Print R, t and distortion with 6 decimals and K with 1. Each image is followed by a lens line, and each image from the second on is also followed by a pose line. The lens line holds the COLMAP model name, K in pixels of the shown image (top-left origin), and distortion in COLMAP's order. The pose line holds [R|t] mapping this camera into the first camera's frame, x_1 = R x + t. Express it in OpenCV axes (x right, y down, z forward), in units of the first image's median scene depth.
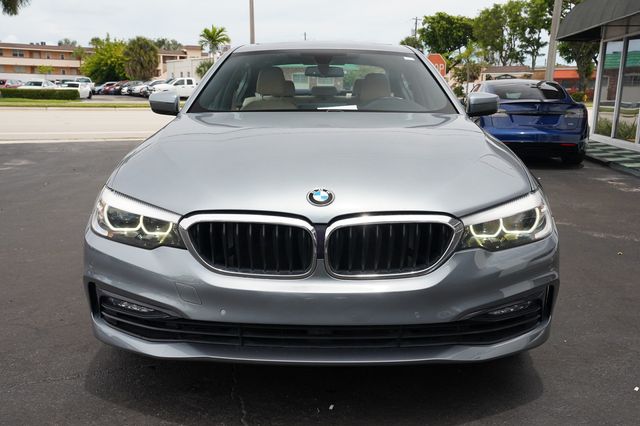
lens RADIAL K [[581.1, 0, 320.0], [0, 581.1, 213.0], [0, 0, 1]] dist [0.003666, 0.001263]
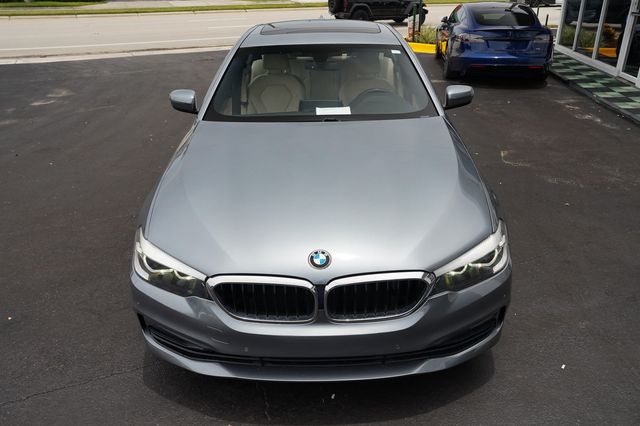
lens RADIAL K [[490.0, 0, 333.0], [0, 490.0, 213.0], [0, 0, 1]] dist [-0.033323, 0.003309]
pose [[0.999500, -0.027986, 0.014704, 0.014526], [0.024226, 0.976862, 0.212496, -0.303483], [-0.020311, -0.212033, 0.977051, 0.010332]]
